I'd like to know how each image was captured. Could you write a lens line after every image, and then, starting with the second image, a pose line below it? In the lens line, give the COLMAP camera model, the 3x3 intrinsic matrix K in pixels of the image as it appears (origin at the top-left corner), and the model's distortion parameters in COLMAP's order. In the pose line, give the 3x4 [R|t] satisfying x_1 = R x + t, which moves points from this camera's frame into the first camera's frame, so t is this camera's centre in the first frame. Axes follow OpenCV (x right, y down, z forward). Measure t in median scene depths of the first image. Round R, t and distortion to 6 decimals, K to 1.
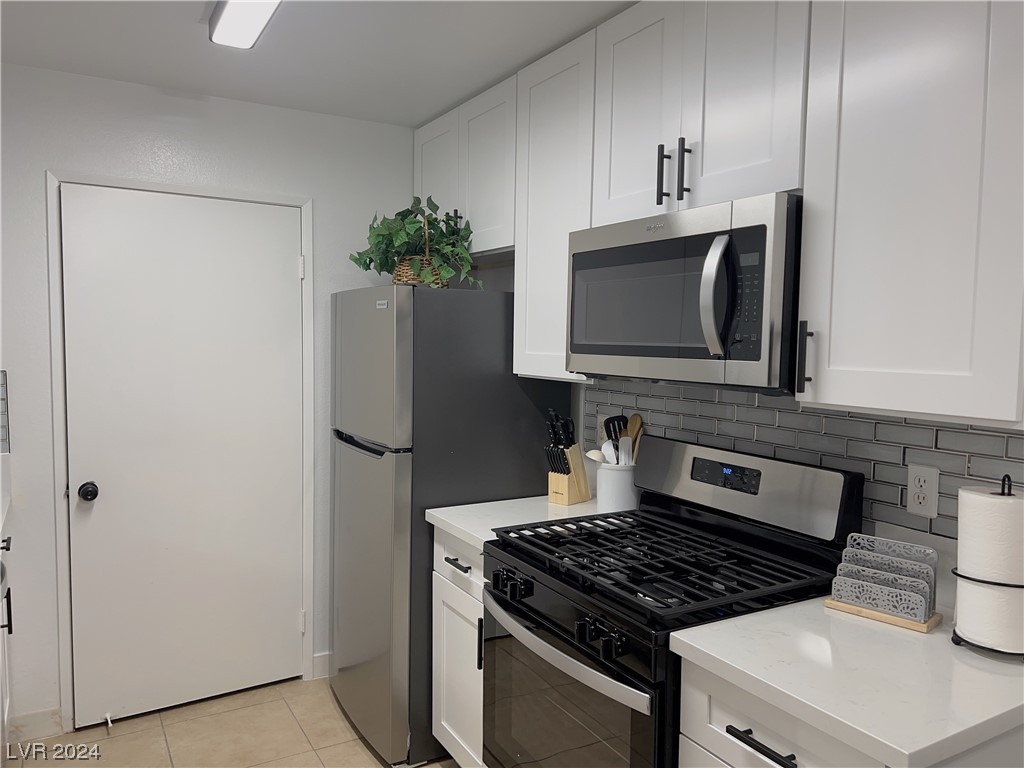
lens RADIAL K [[763.8, 0, 515.0], [0, 763.8, 387.8], [0, 0, 1]] dist [0.073651, -0.086126]
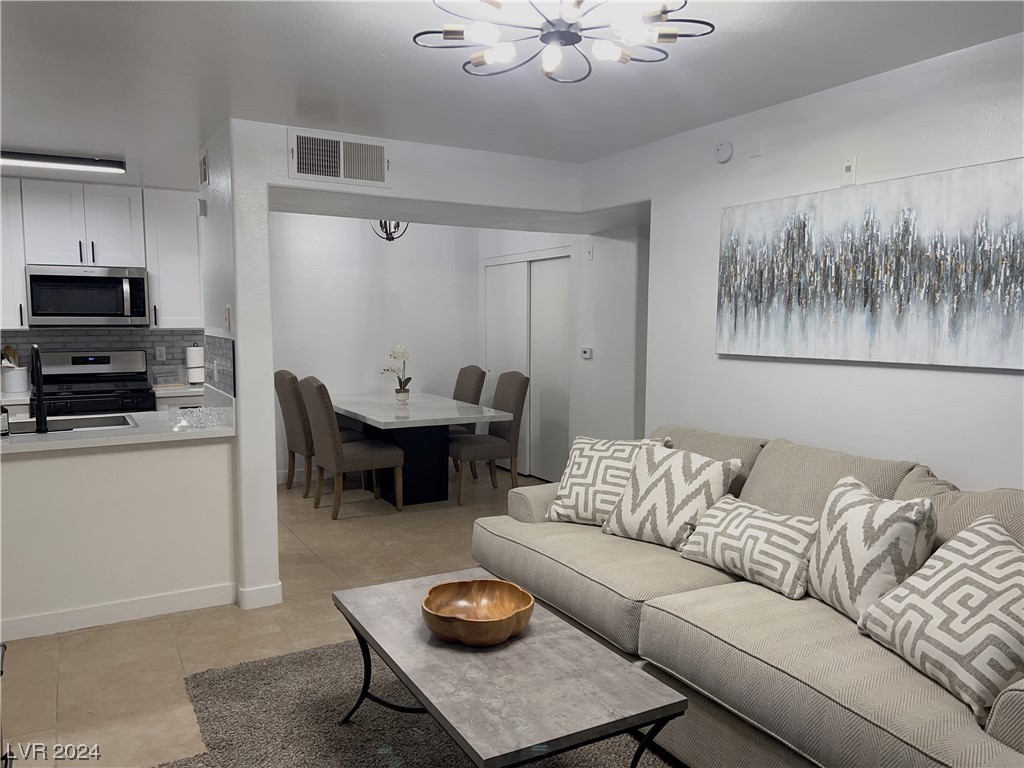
lens RADIAL K [[763.8, 0, 515.0], [0, 763.8, 387.8], [0, 0, 1]] dist [0.073651, -0.086126]
pose [[-0.000129, -0.106371, 0.994327, -2.364530], [0.064676, 0.992244, 0.106156, 0.014506], [-0.997906, 0.064323, 0.006752, -0.491752]]
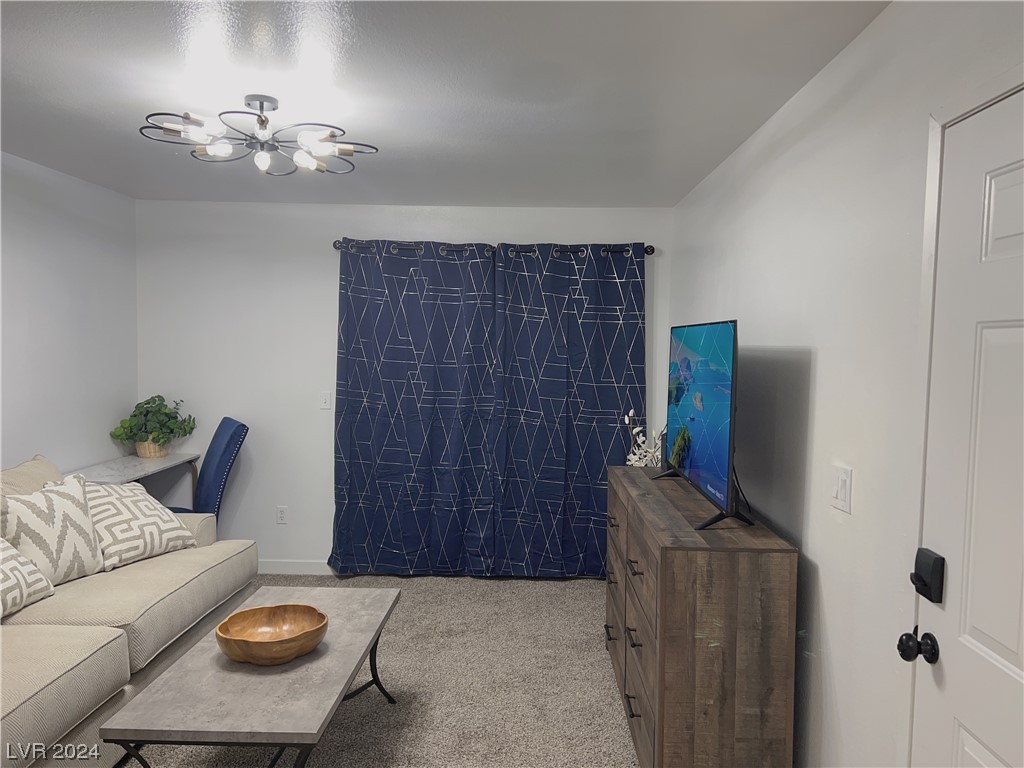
lens RADIAL K [[760.1, 0, 508.8], [0, 760.1, 389.7], [0, 0, 1]] dist [0.078634, -0.093853]
pose [[-0.525699, 0.027794, -0.850216, -0.487786], [-0.084151, 0.992865, 0.084489, -0.057606], [0.846498, 0.115963, -0.519609, 0.473920]]
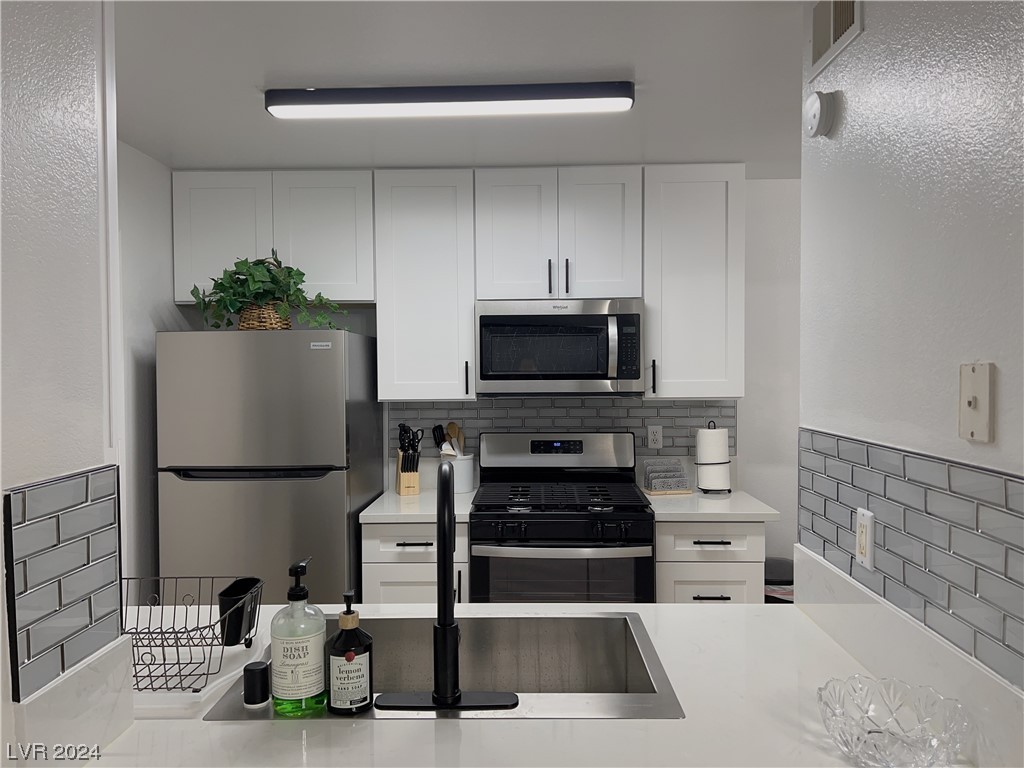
lens RADIAL K [[760.1, 0, 508.8], [0, 760.1, 389.7], [0, 0, 1]] dist [0.078634, -0.093853]
pose [[0.527159, -0.041232, 0.848766, -1.190368], [0.071856, 0.997408, 0.003823, -0.029614], [-0.846723, 0.058973, 0.528755, 0.165131]]
